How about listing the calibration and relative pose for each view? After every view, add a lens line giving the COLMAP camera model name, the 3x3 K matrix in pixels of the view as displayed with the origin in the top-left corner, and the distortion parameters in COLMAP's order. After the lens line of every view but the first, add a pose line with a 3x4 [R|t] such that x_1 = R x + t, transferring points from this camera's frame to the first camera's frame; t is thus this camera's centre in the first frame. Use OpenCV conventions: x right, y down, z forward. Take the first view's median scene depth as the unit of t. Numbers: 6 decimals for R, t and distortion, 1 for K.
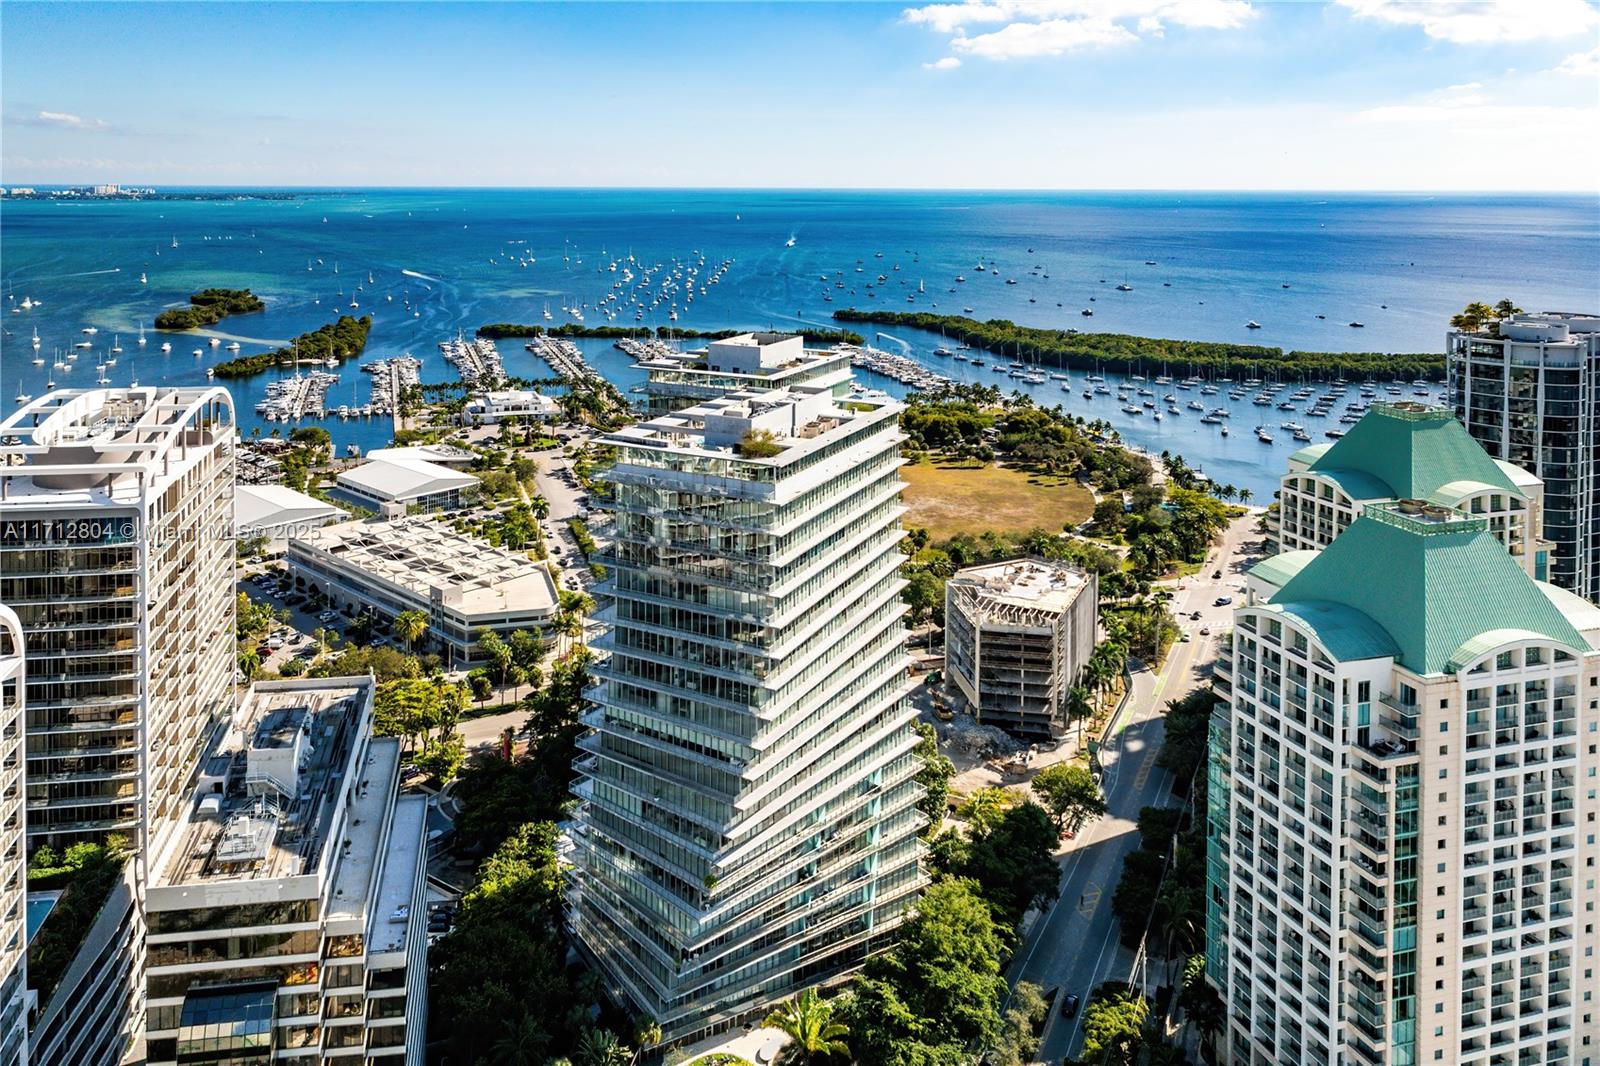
lens RADIAL K [[1576.3, 0, 801.7], [0, 1576.3, 284.9], [0, 0, 1]] dist [0.002197, -0.012578]
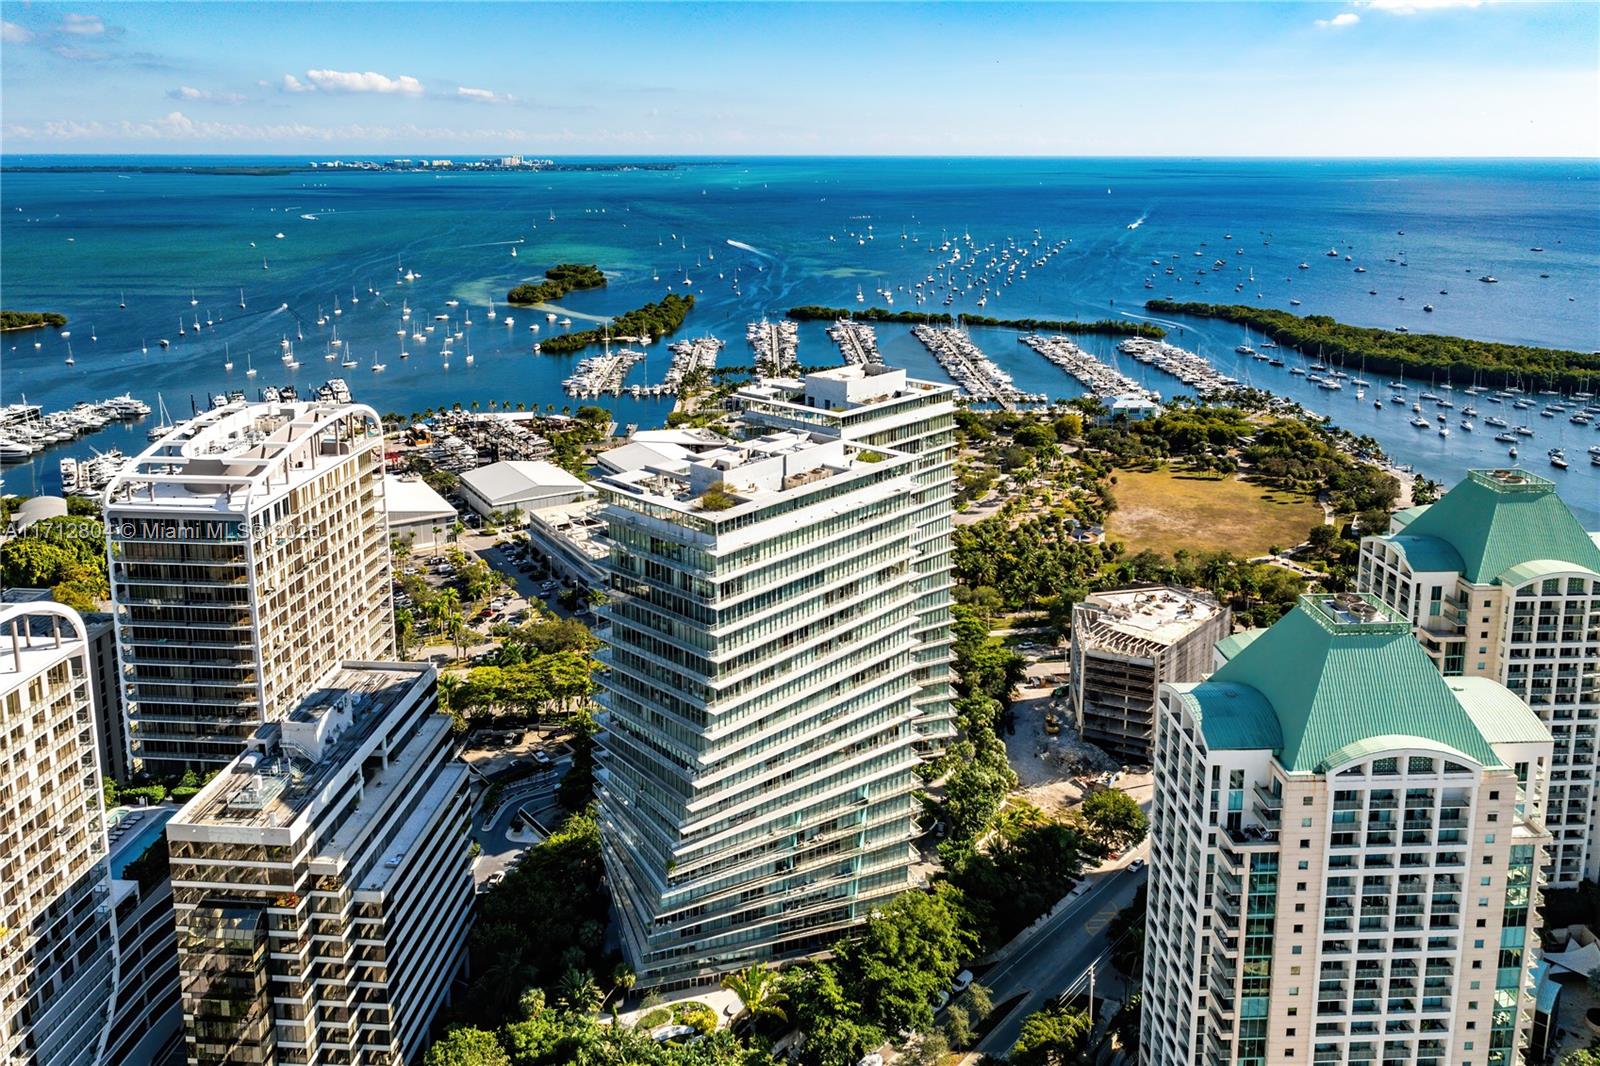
lens RADIAL K [[1558.9, 0, 800.0], [0, 1558.9, 533.0], [0, 0, 1]] dist [-0.010184, -0.004639]
pose [[0.955339, 0.072136, -0.286574, 0.219984], [-0.015863, 0.980869, 0.194021, -0.056051], [0.295087, -0.180810, 0.938206, -0.005824]]
